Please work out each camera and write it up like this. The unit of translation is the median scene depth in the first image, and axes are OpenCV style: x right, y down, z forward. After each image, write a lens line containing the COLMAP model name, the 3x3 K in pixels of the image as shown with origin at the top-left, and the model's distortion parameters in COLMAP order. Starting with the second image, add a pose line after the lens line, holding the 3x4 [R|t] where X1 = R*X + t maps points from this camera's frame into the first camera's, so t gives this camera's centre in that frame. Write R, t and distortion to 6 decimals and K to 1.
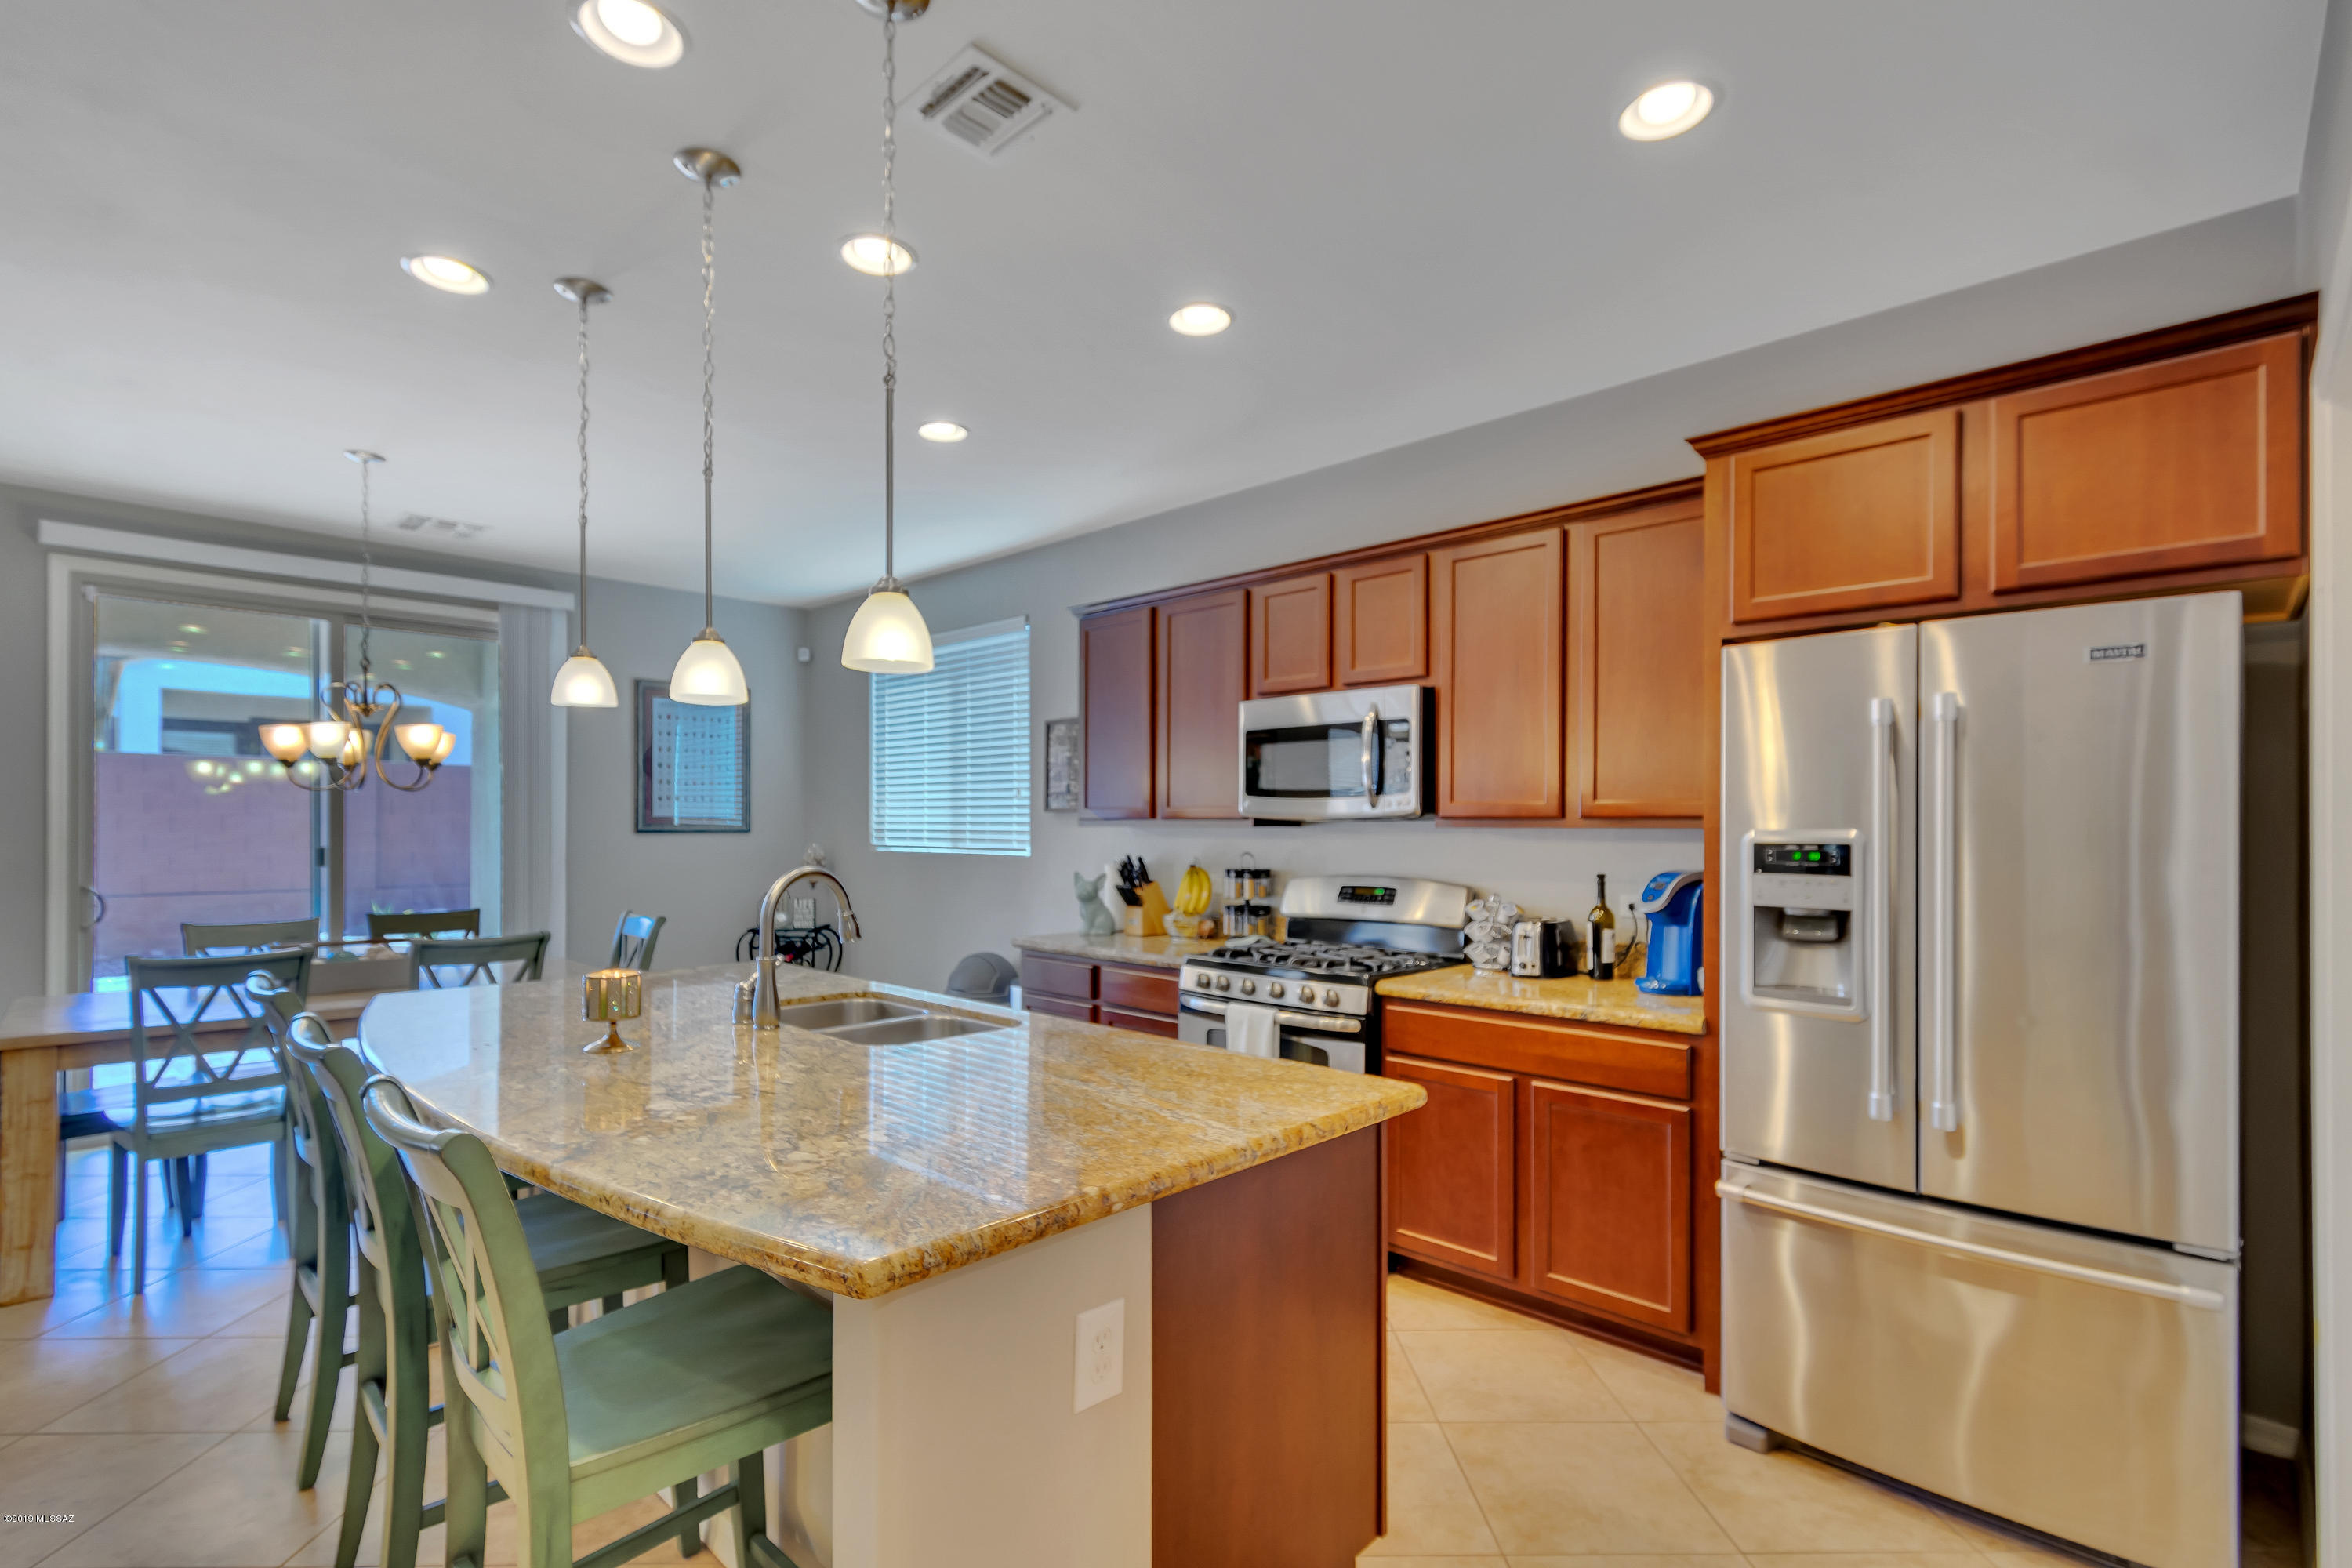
lens RADIAL K [[1083.5, 0, 1208.9], [0, 1083.5, 835.0], [0, 0, 1]] dist [-0.000438, -0.000556]
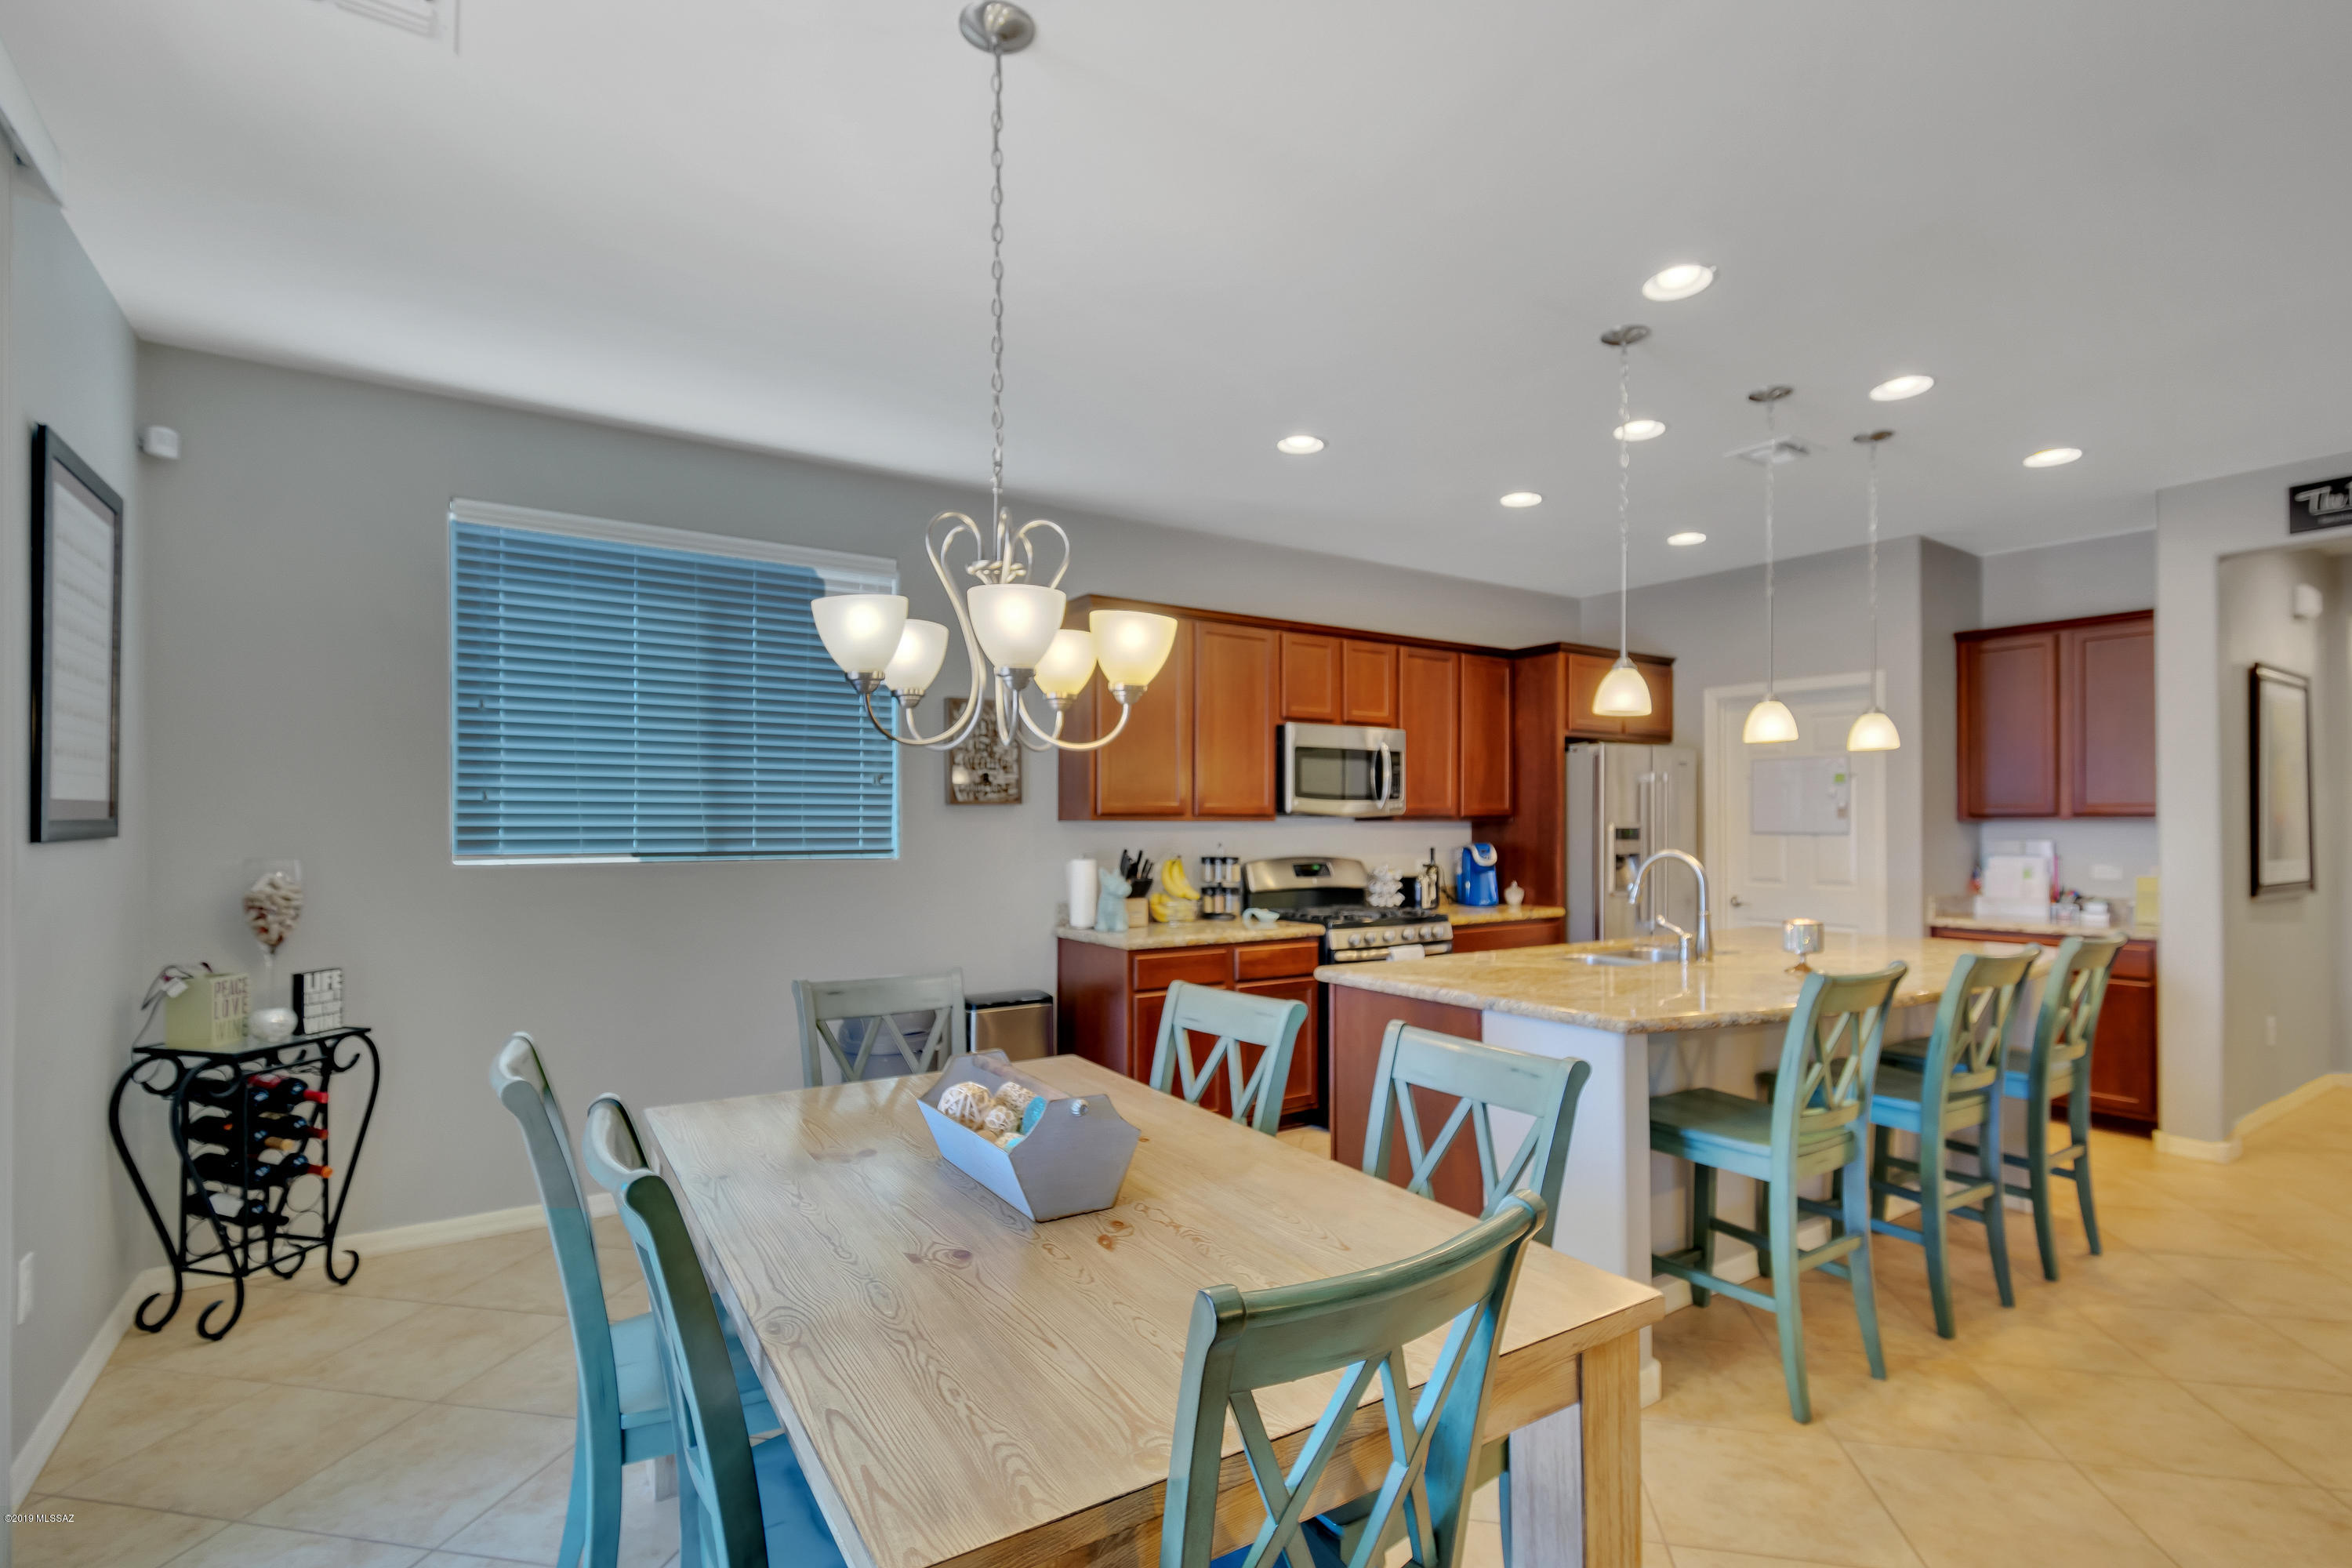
lens RADIAL K [[1056.0, 0, 1164.2], [0, 1056.0, 811.9], [0, 0, 1]] dist [0.003671, -0.001156]
pose [[0.241293, 0.005430, 0.970437, -1.242223], [0.007515, 0.999944, -0.007464, -0.010836], [-0.970423, 0.009093, 0.241239, 0.869126]]
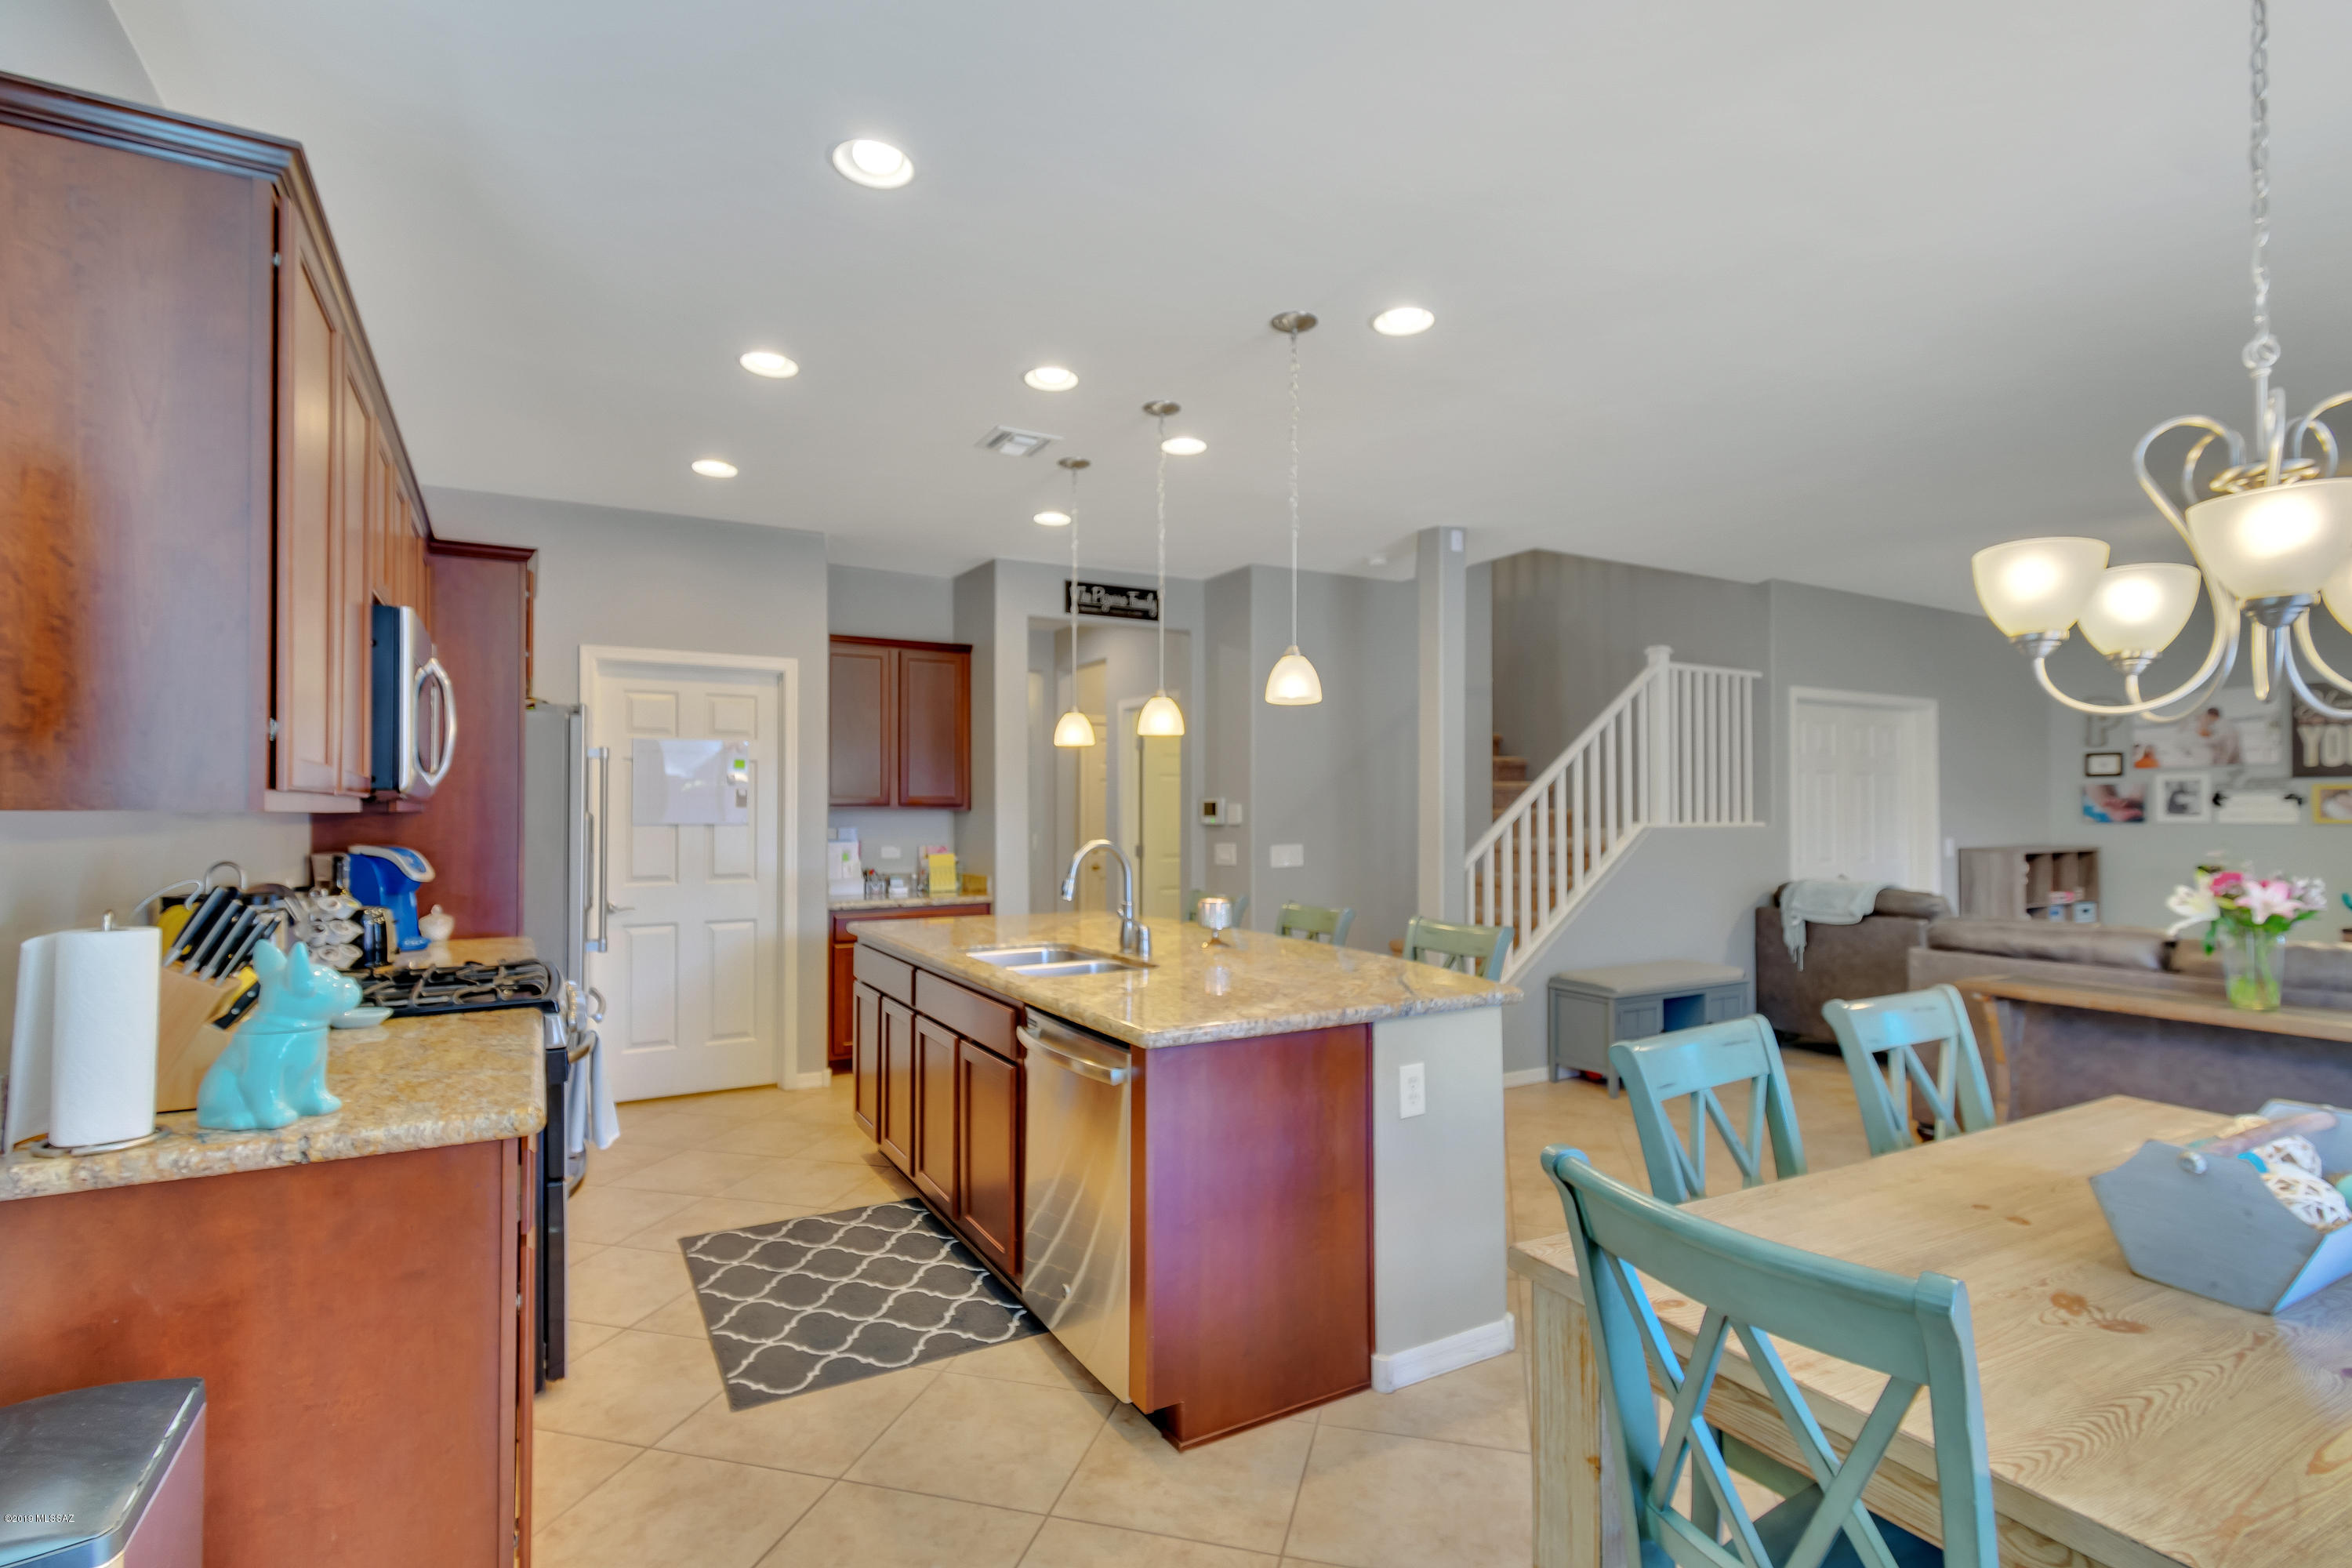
lens RADIAL K [[1083.5, 0, 1191.2], [0, 1083.5, 800.3], [0, 0, 1]] dist [-0.000438, -0.000556]
pose [[-0.957874, 0.000903, 0.287189, -0.580901], [0.000367, 0.999998, -0.001920, -0.011997], [-0.287190, -0.001734, -0.957872, 1.493780]]
